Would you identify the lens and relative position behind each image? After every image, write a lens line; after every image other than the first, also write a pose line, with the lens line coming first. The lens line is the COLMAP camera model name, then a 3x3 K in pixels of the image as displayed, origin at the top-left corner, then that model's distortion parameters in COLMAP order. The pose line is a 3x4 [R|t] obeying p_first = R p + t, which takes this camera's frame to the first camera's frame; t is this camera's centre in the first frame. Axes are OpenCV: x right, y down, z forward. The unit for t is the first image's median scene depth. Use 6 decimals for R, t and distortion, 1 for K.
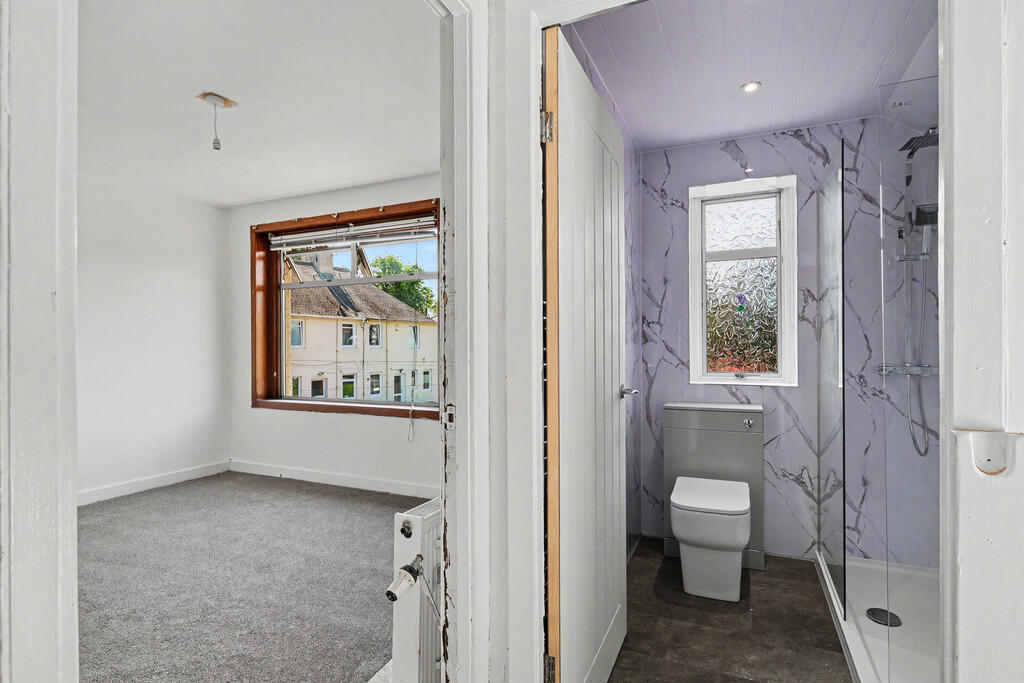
lens RADIAL K [[513.4, 0, 513.9], [0, 513.4, 344.0], [0, 0, 1]] dist [0.003543, 0.001265]
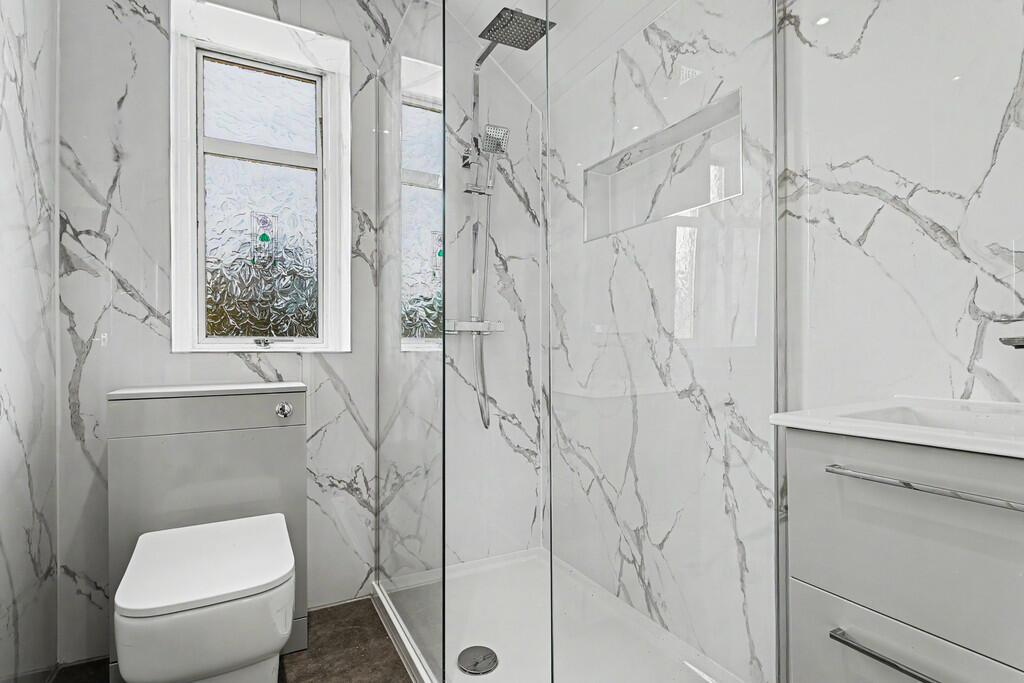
lens RADIAL K [[506.6, 0, 514.1], [0, 506.6, 346.3], [0, 0, 1]] dist [0.002219, 0.000445]
pose [[0.615519, 0.002092, 0.788119, 0.097643], [-0.000422, 0.999997, -0.002325, 0.049582], [-0.788122, 0.001099, 0.615518, 0.263217]]
